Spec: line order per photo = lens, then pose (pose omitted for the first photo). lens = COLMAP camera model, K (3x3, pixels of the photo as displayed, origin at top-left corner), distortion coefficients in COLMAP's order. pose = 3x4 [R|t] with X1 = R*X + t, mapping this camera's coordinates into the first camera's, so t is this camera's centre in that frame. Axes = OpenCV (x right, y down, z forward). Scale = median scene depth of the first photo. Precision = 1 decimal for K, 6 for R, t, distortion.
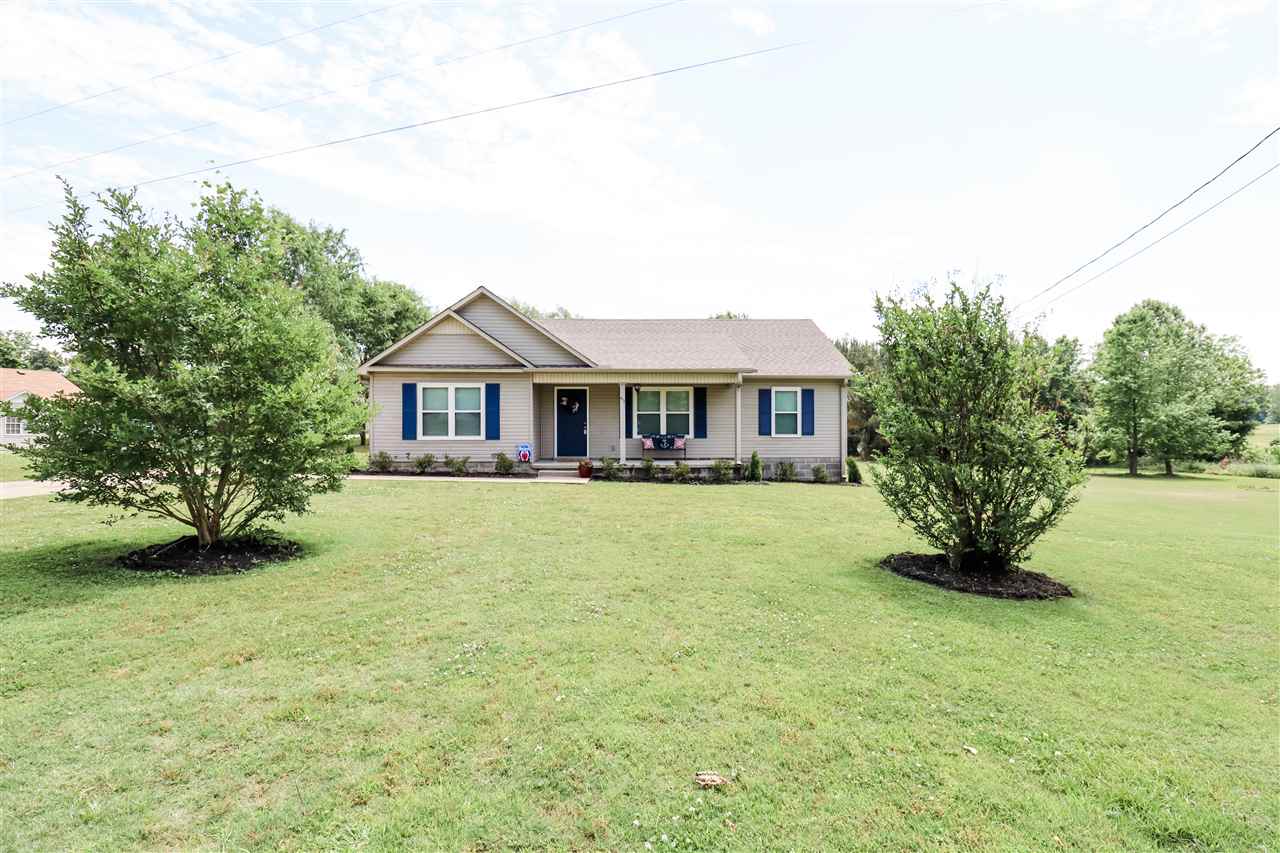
lens RADIAL K [[594.6, 0, 640.7], [0, 594.6, 422.9], [0, 0, 1]] dist [-0.021141, -0.001857]
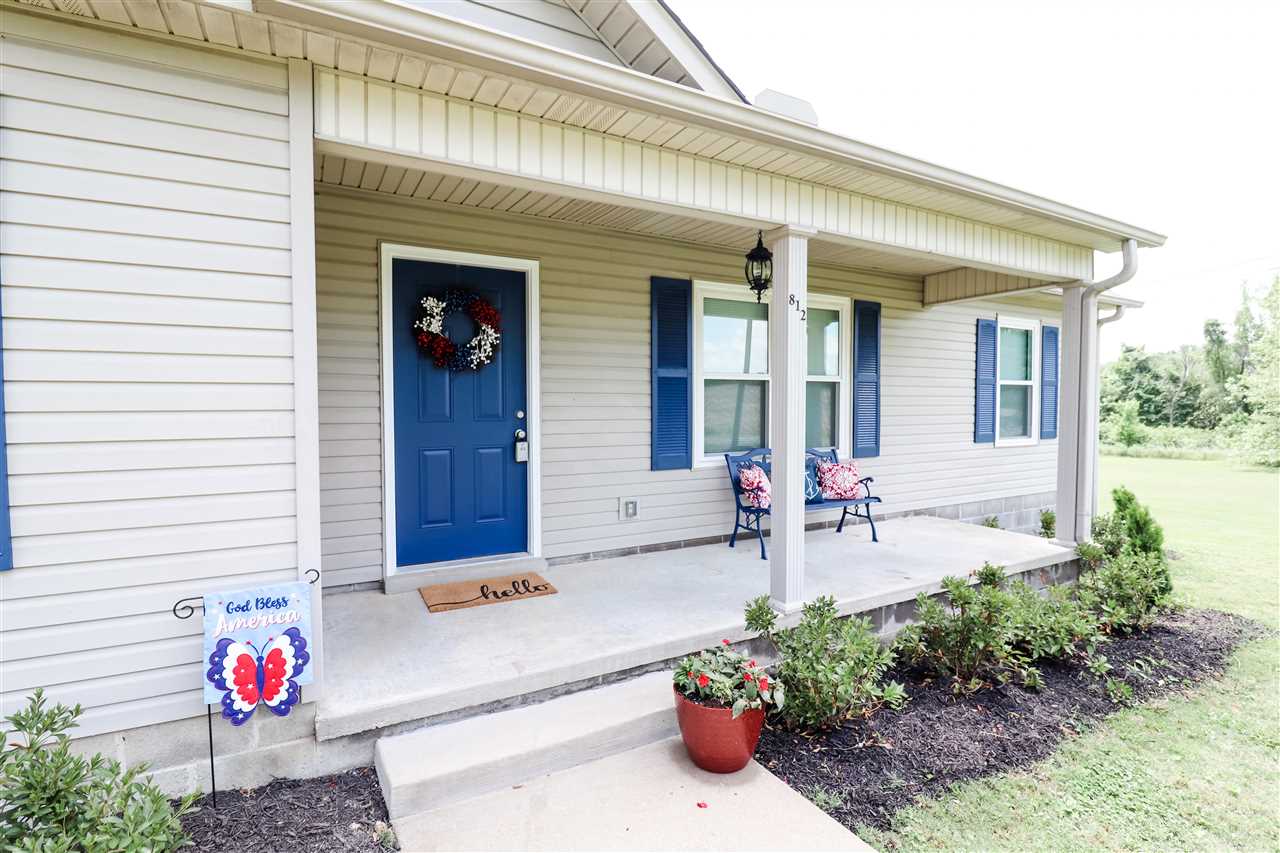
lens RADIAL K [[594.6, 0, 645.0], [0, 594.6, 426.1], [0, 0, 1]] dist [-0.021141, -0.001857]
pose [[0.894467, -0.017624, 0.446786, -0.158352], [0.001257, 0.999318, 0.036902, -0.003654], [-0.447132, -0.032446, 0.893879, 0.776883]]
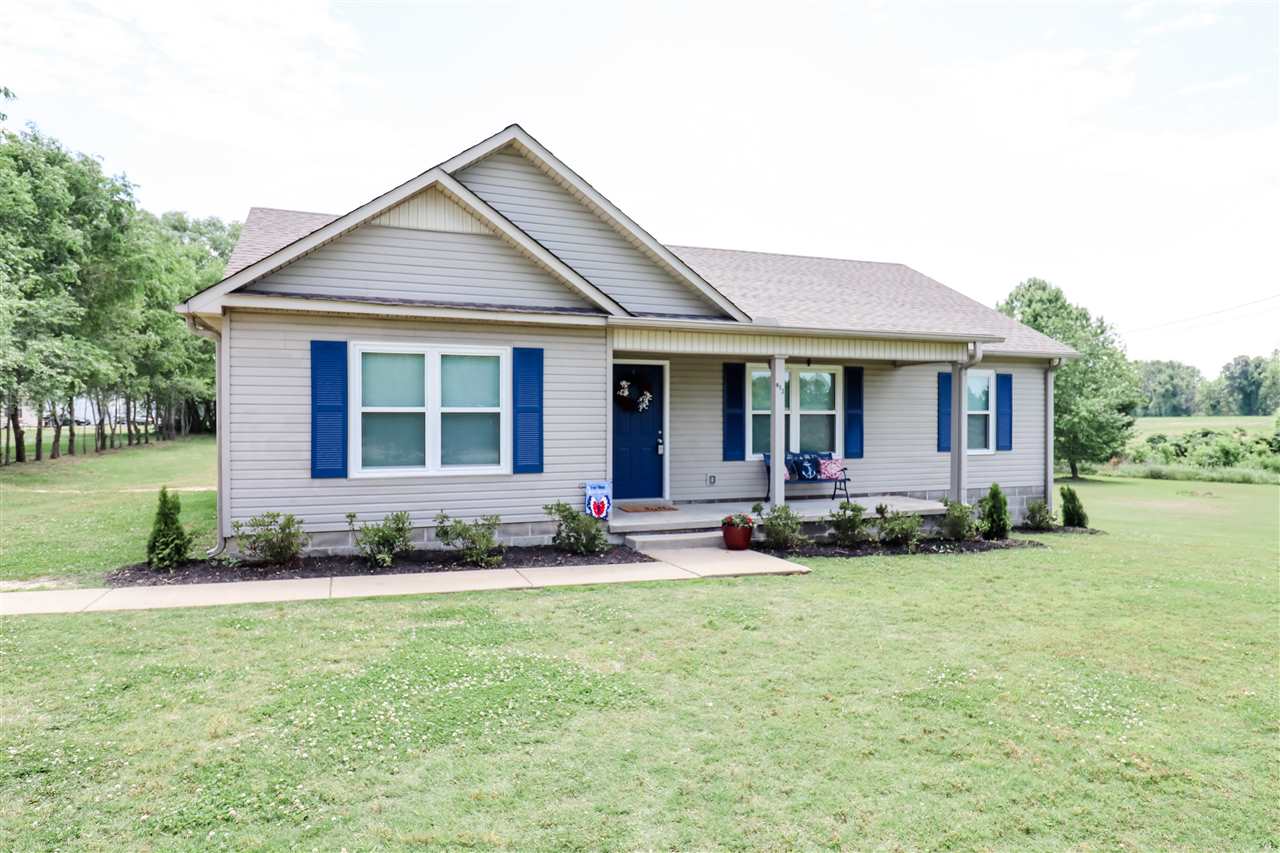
lens RADIAL K [[790.4, 0, 663.7], [0, 790.4, 415.5], [0, 0, 1]] dist [0.001233, -0.003718]
pose [[0.941560, 0.002075, 0.336840, -0.323940], [-0.002101, 0.999998, -0.000288, -0.013762], [-0.336839, -0.000436, 0.941562, 0.368869]]
